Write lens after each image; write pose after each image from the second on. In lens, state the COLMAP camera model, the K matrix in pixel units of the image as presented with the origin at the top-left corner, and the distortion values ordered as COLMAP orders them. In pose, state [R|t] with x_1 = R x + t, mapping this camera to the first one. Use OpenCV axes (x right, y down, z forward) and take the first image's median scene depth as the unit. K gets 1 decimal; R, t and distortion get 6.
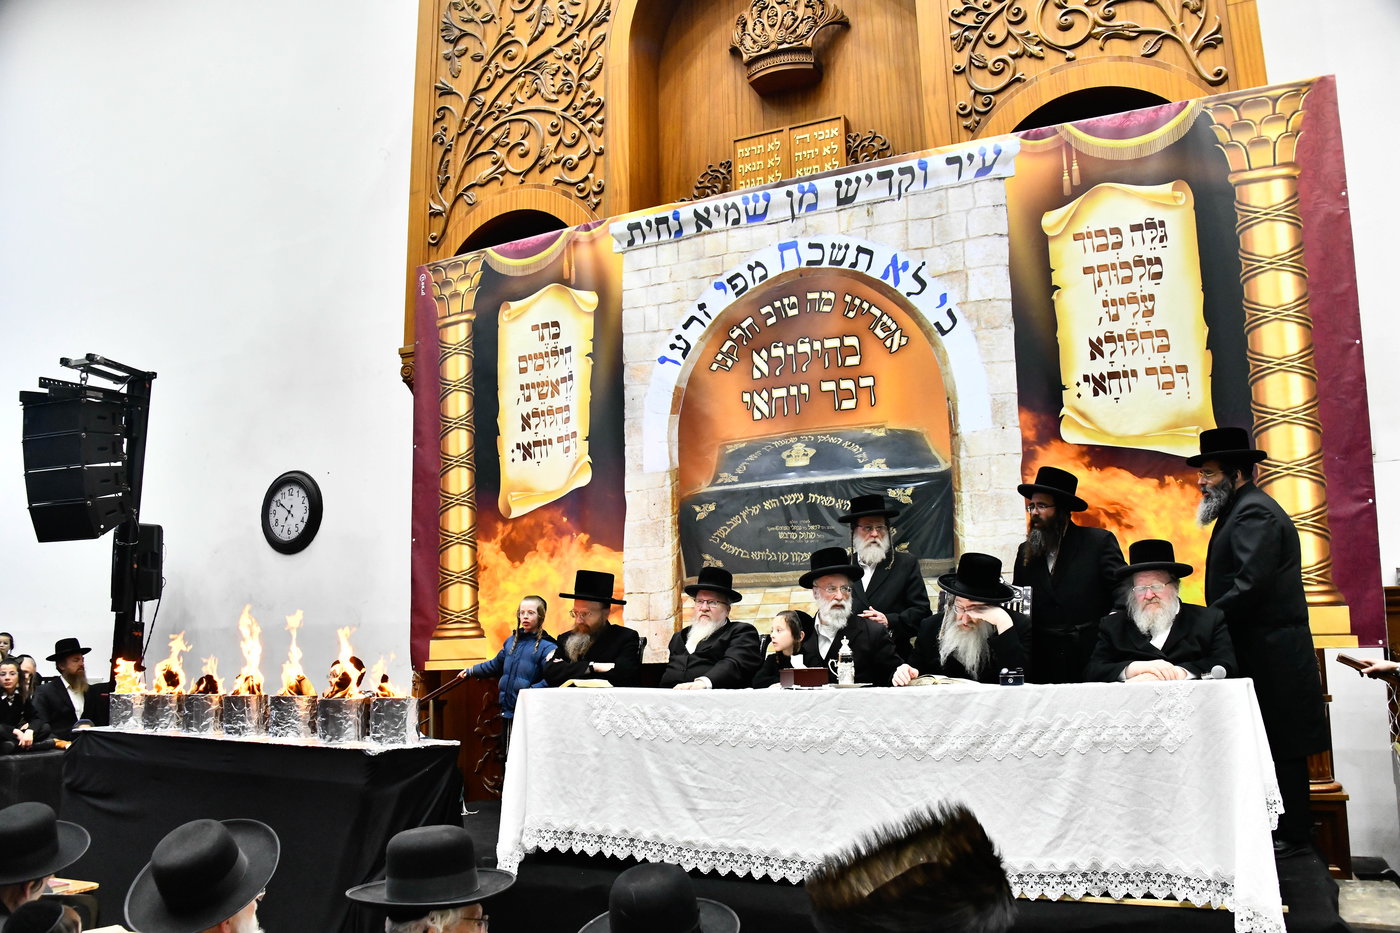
lens RADIAL K [[1158.2, 0, 695.5], [0, 1158.2, 492.2], [0, 0, 1]] dist [-0.102695, 0.004834]
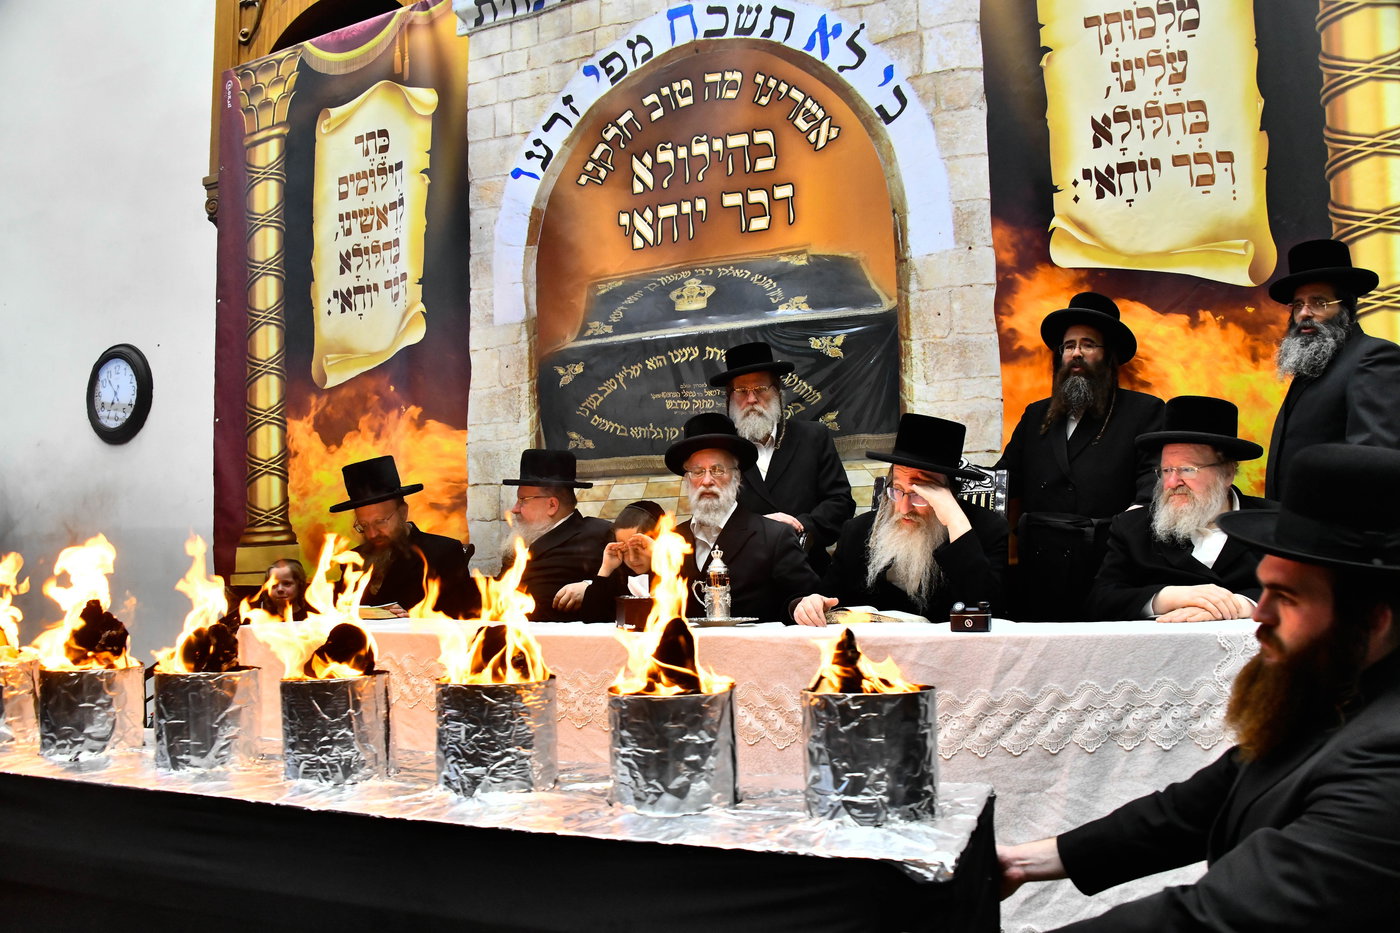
lens RADIAL K [[1158.2, 0, 695.5], [0, 1158.2, 492.2], [0, 0, 1]] dist [-0.102695, 0.004834]
pose [[0.999808, -0.009084, 0.017339, 0.077487], [0.007484, 0.995894, 0.090214, 0.026675], [-0.018087, -0.090067, 0.995771, 0.259826]]
